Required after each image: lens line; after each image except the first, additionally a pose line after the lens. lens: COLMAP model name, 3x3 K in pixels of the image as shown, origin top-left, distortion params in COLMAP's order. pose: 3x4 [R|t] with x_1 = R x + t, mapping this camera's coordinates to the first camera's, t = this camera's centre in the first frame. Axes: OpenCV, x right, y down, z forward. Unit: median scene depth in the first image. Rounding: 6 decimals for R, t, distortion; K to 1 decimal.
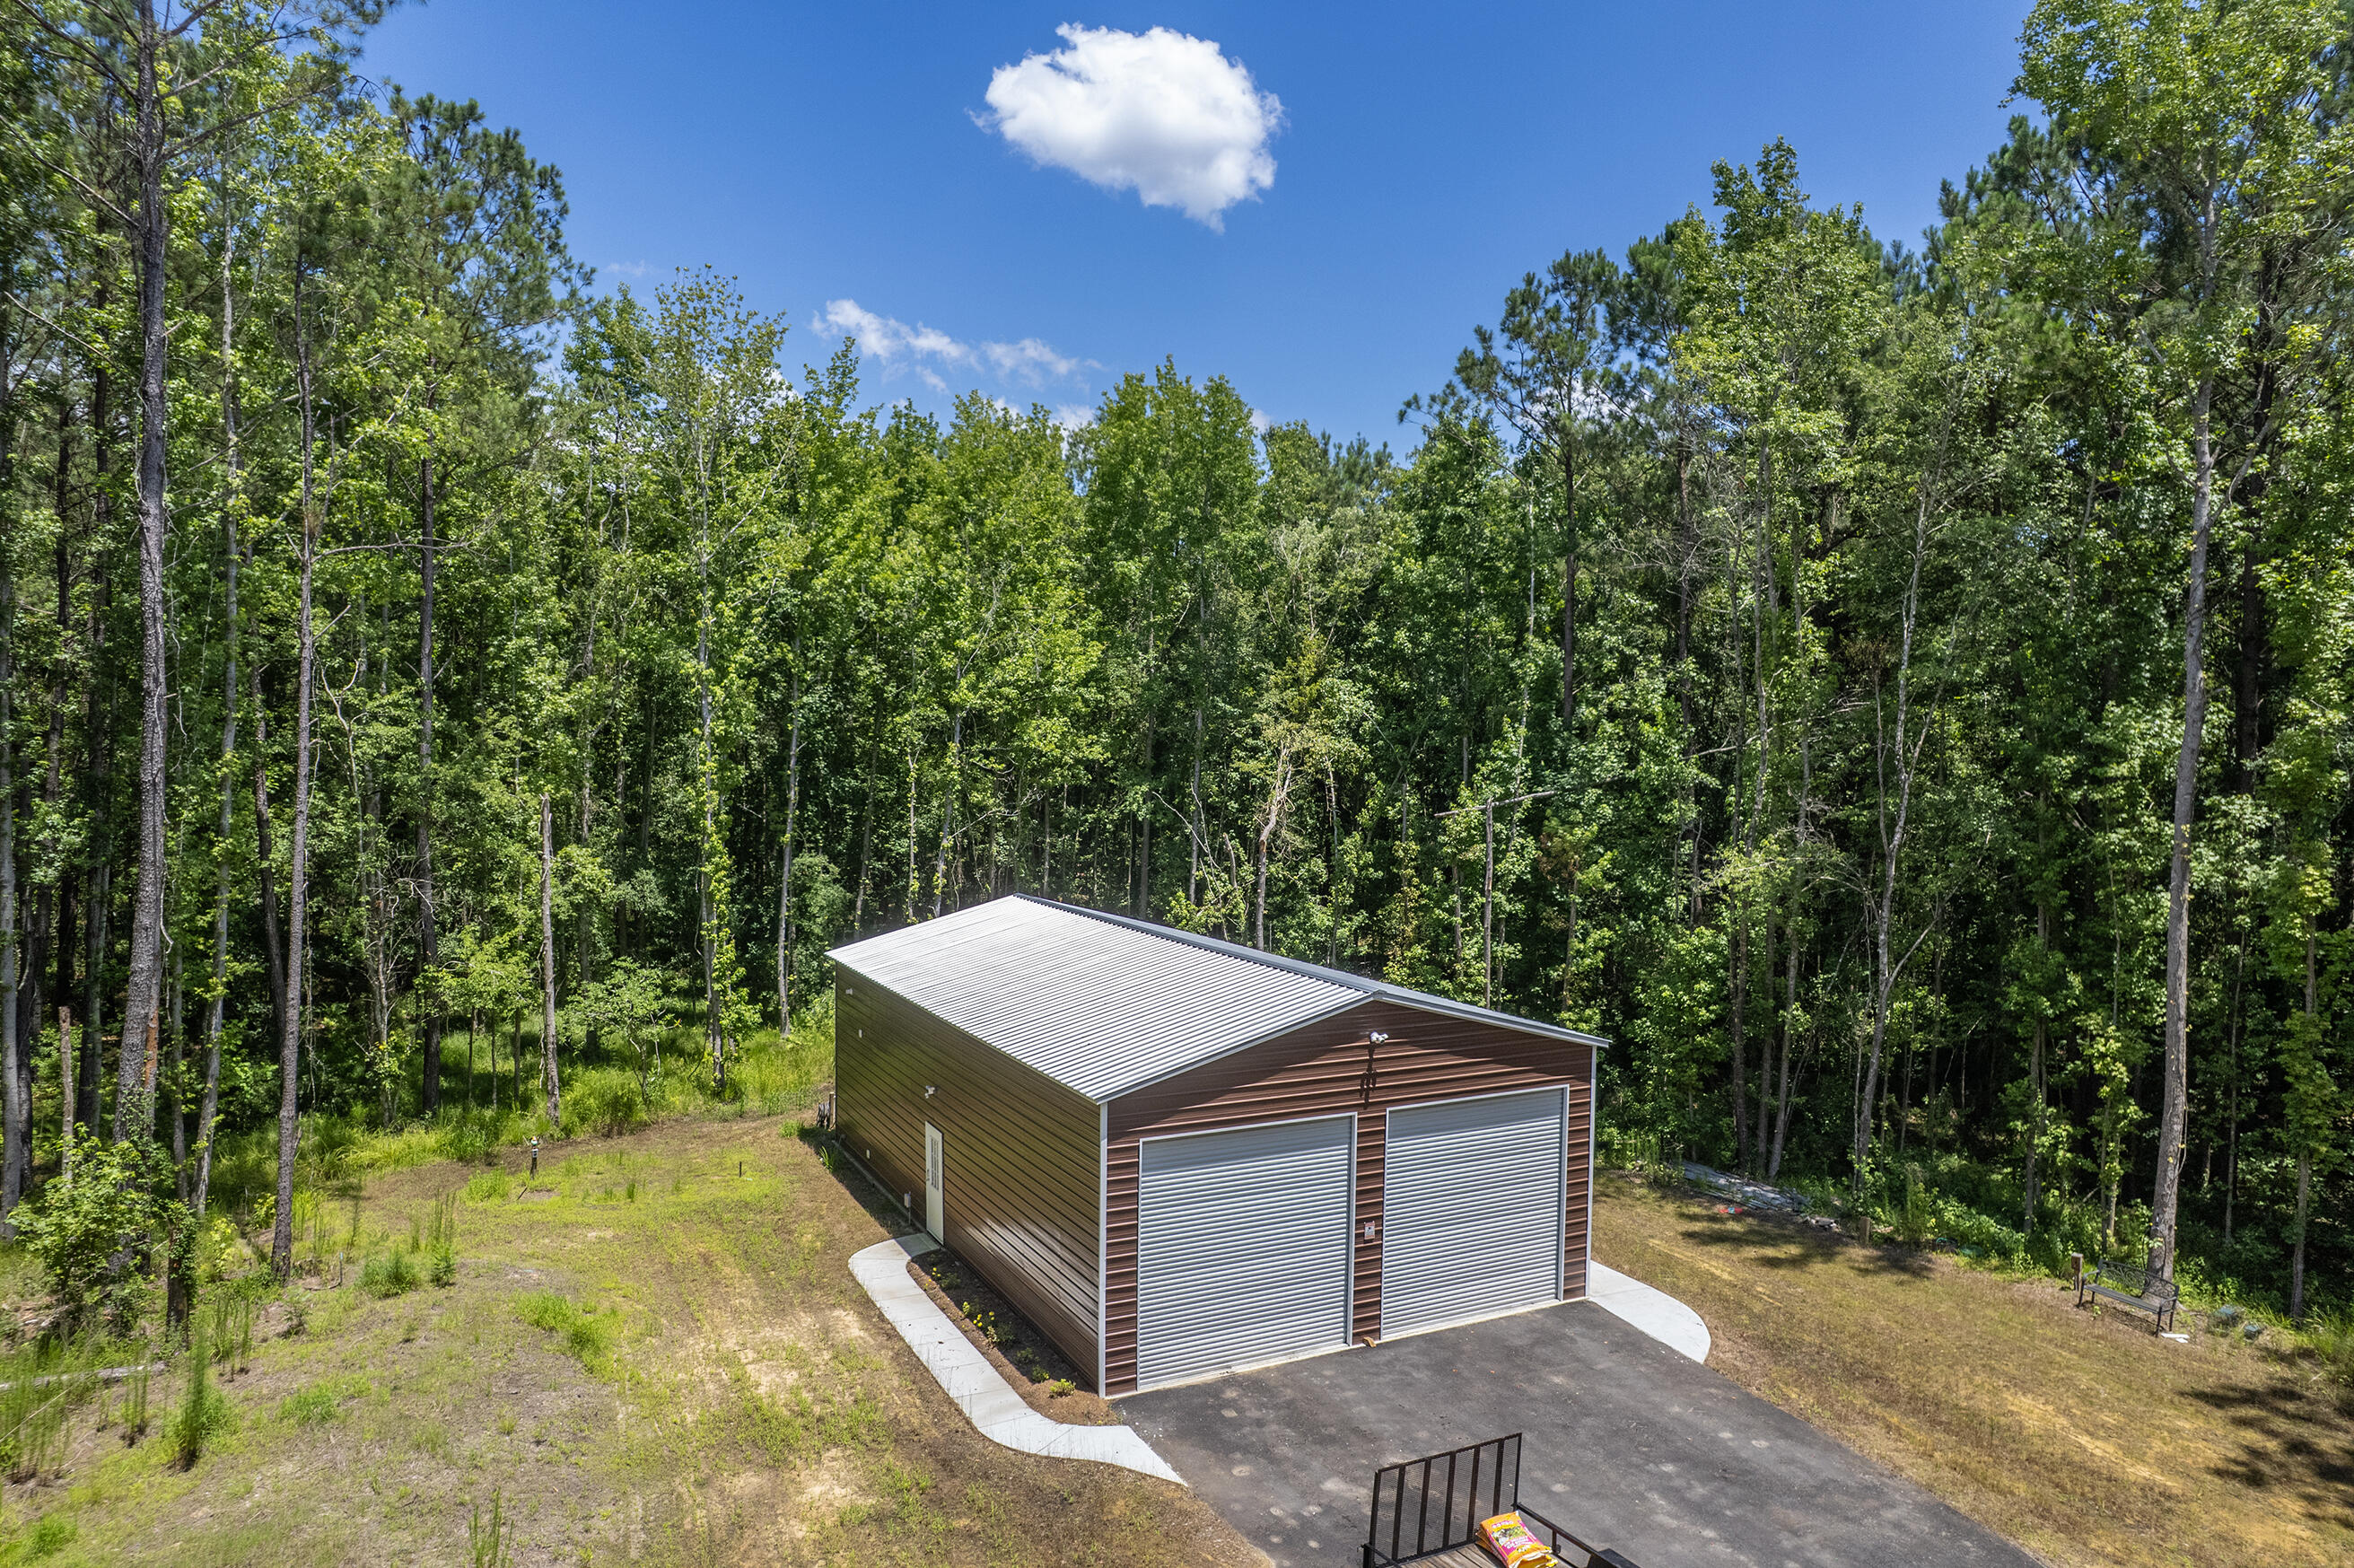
lens RADIAL K [[1530.1, 0, 1191.8], [0, 1530.1, 795.6], [0, 0, 1]] dist [-0.090282, 0.086786]
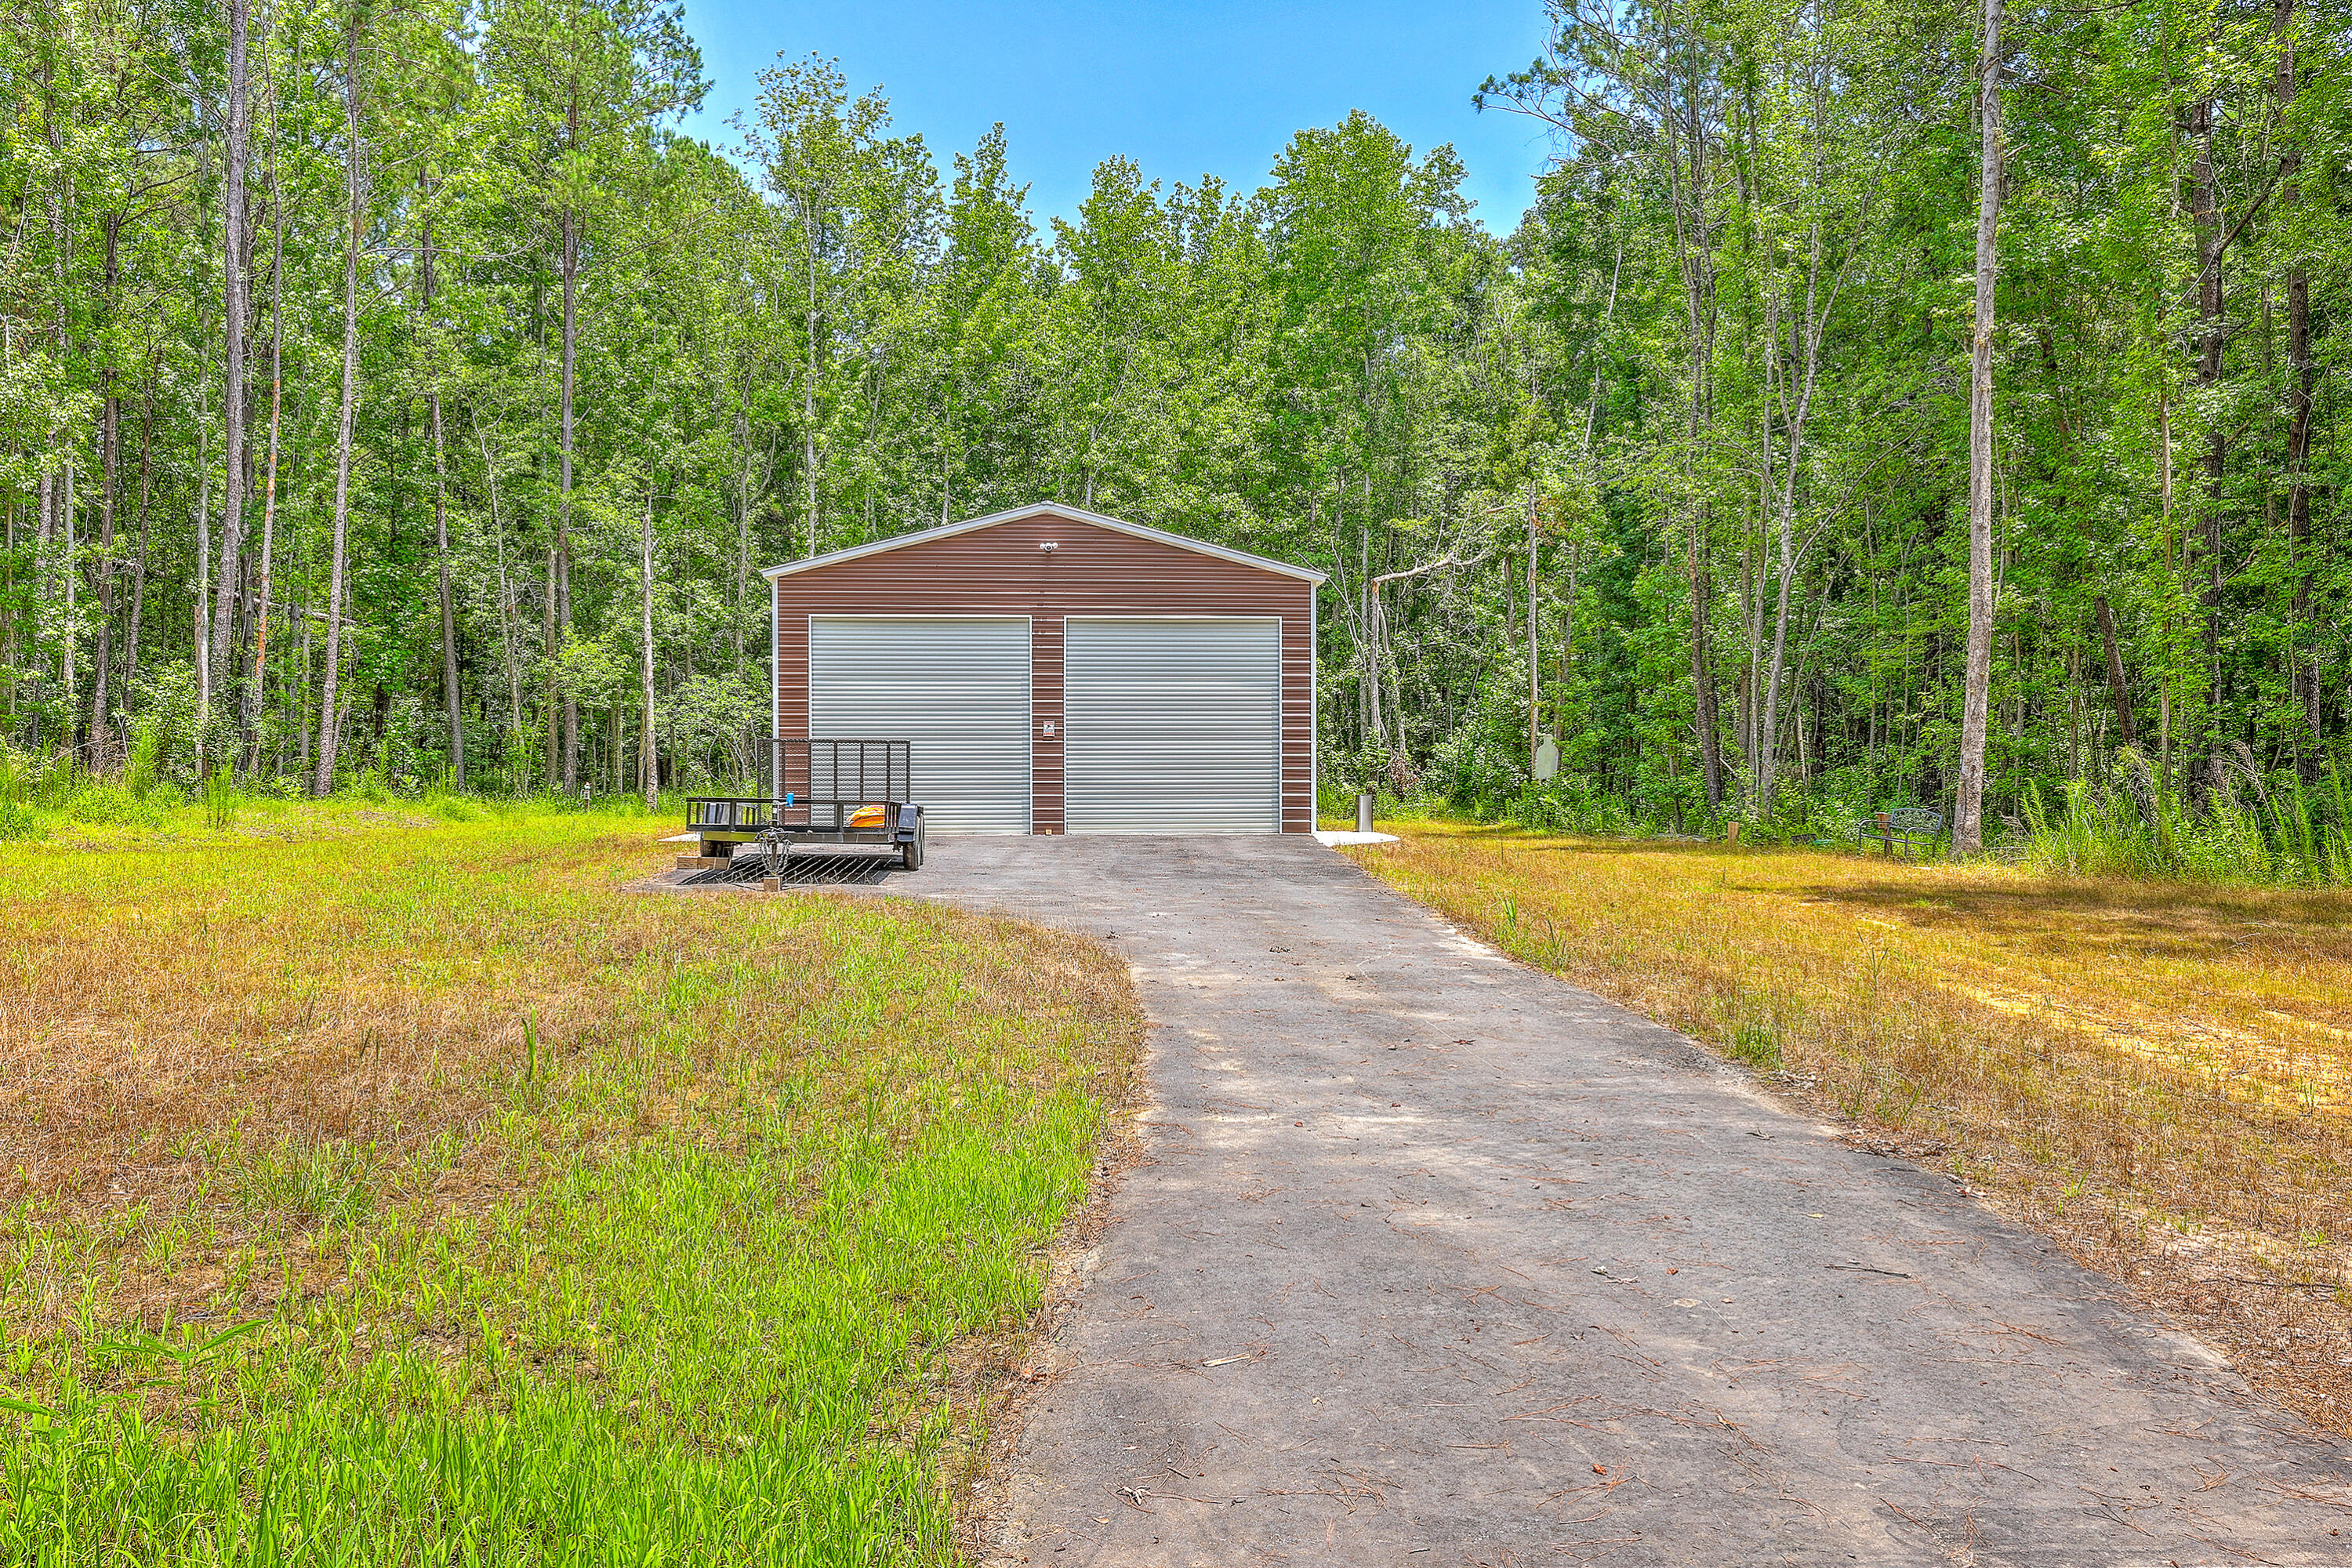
lens RADIAL K [[1834.7, 0, 1176.0], [0, 1834.7, 784.0], [0, 0, 1]] dist [0.009178, 0.002579]
pose [[0.924908, -0.015643, -0.379870, 0.692264], [-0.001032, 0.999046, -0.043653, 0.379963], [0.380190, 0.040767, 0.924009, -0.171750]]
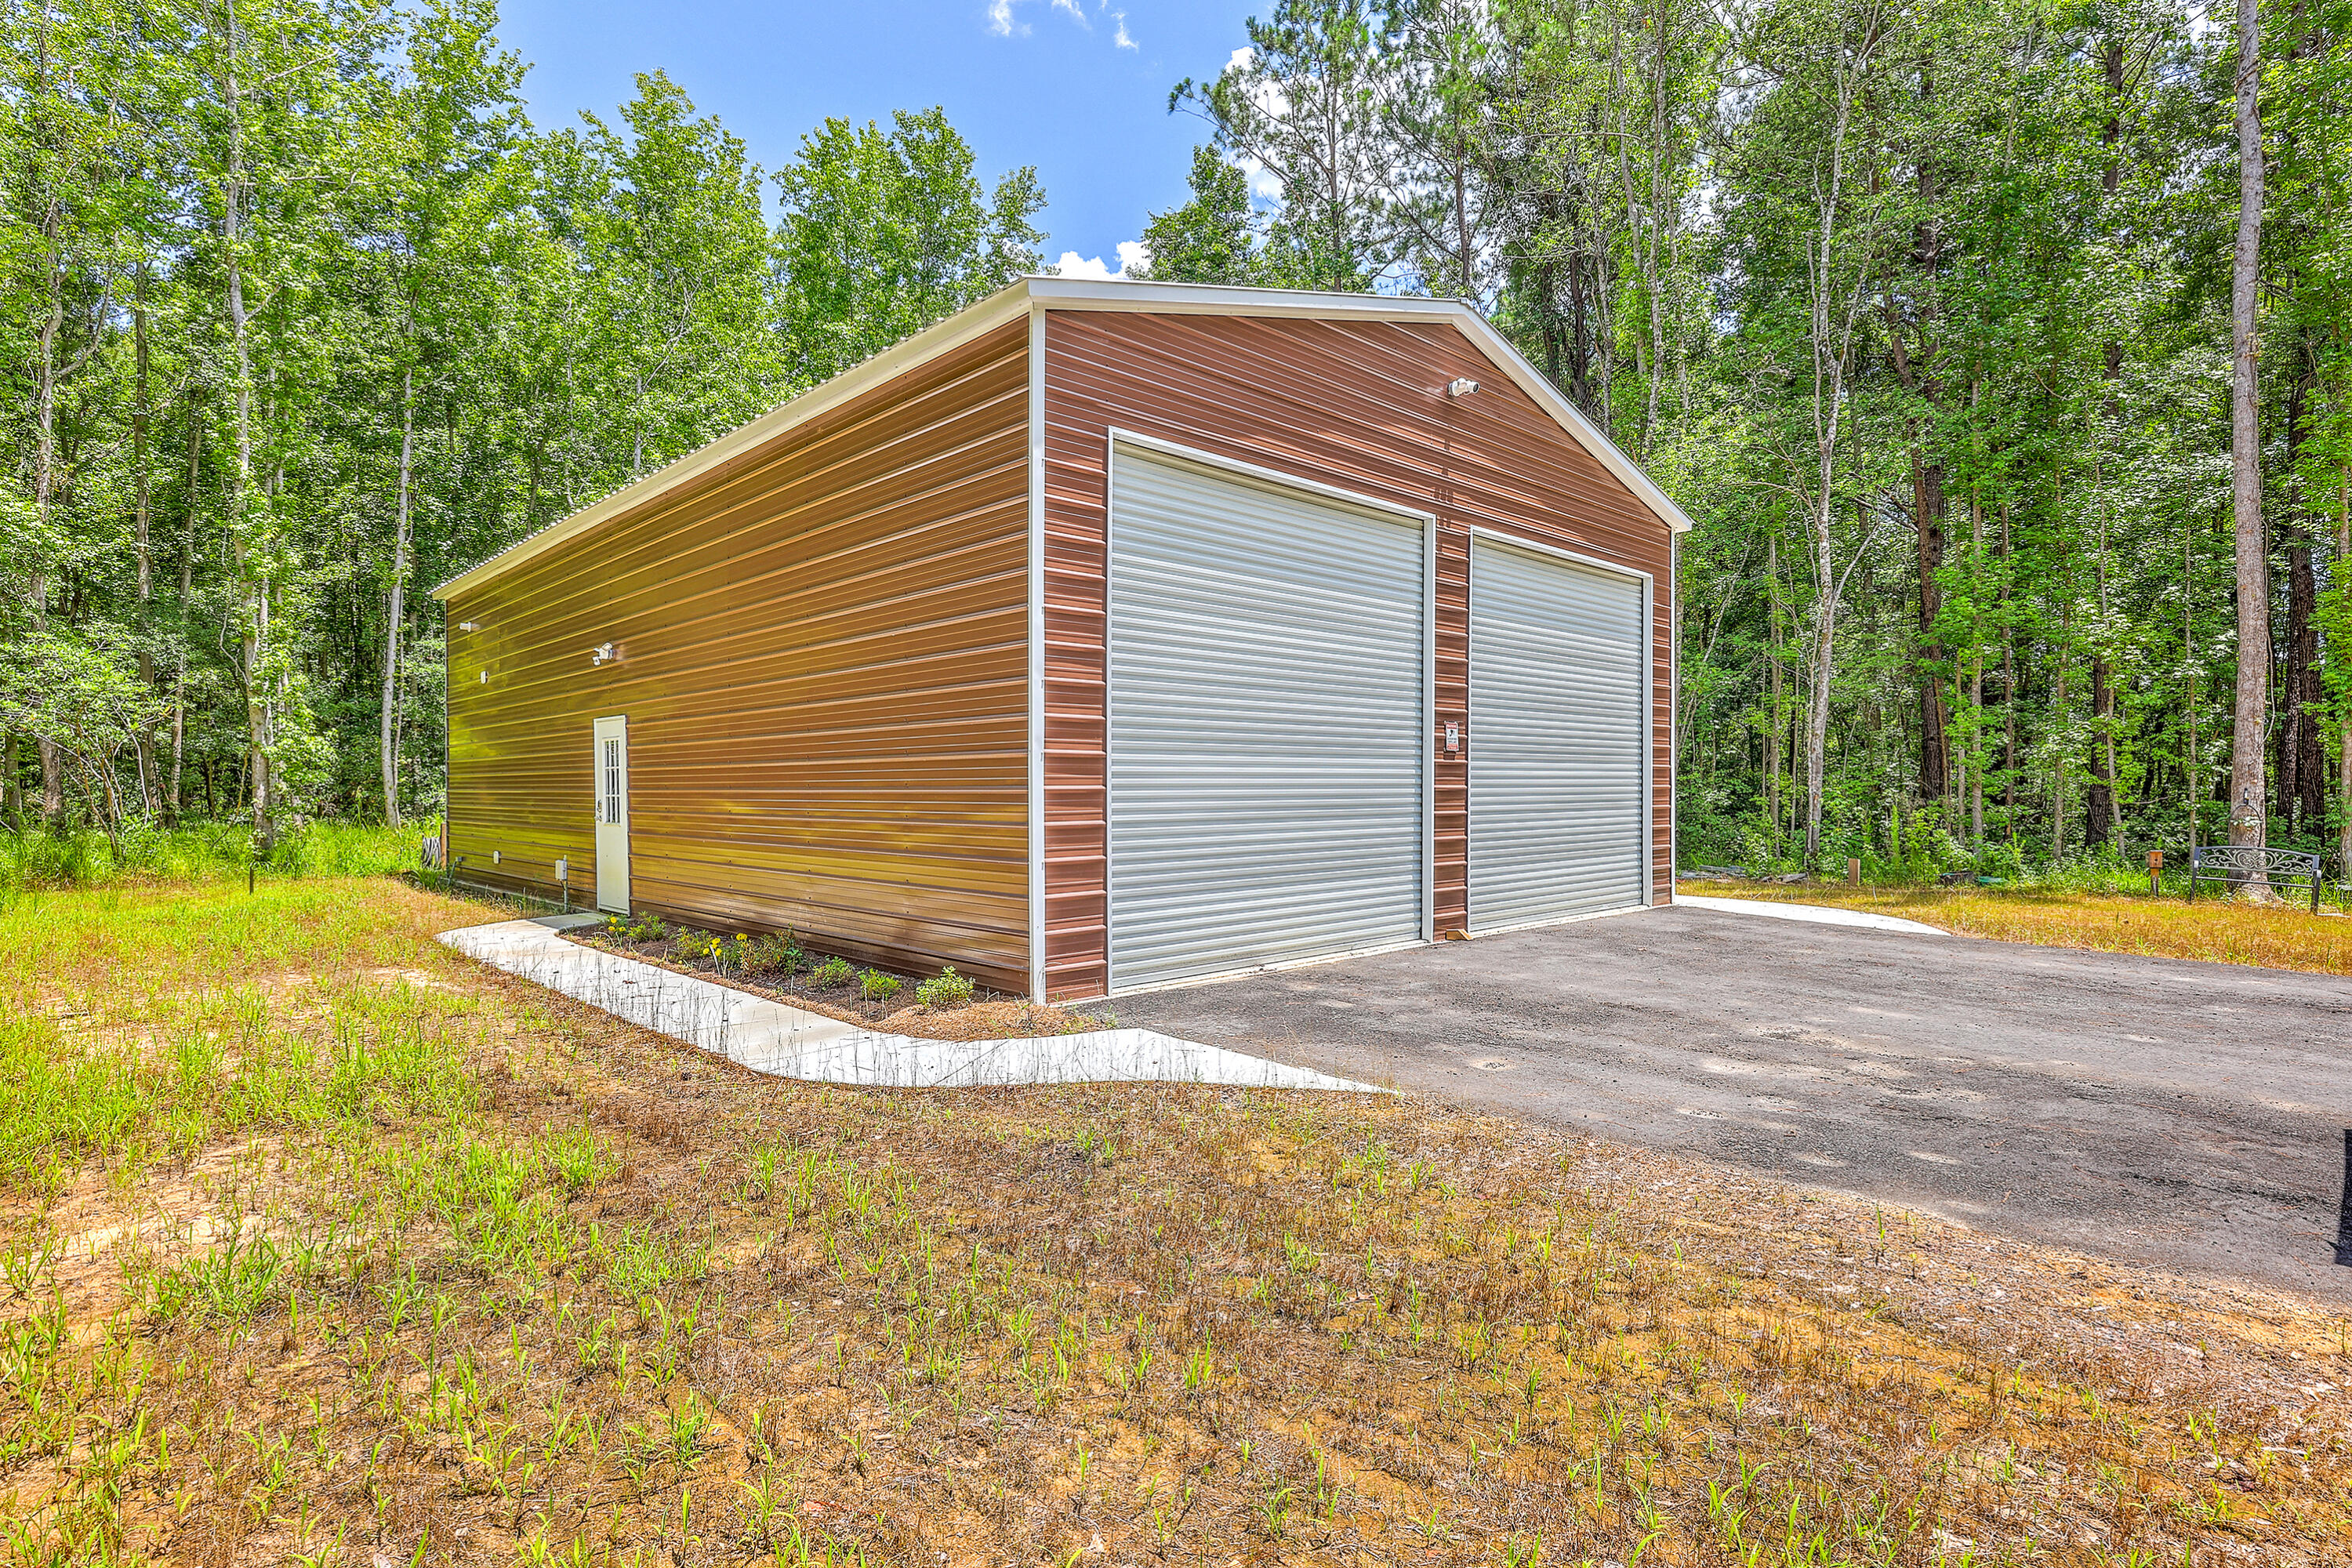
lens RADIAL K [[1180.7, 0, 1176.0], [0, 1180.7, 784.0], [0, 0, 1]] dist [0.000061, 0.000004]
pose [[0.960308, -0.011849, 0.278689, -0.104450], [0.023513, 0.998980, -0.038548, 0.316377], [-0.277948, 0.043571, 0.959608, 0.601324]]
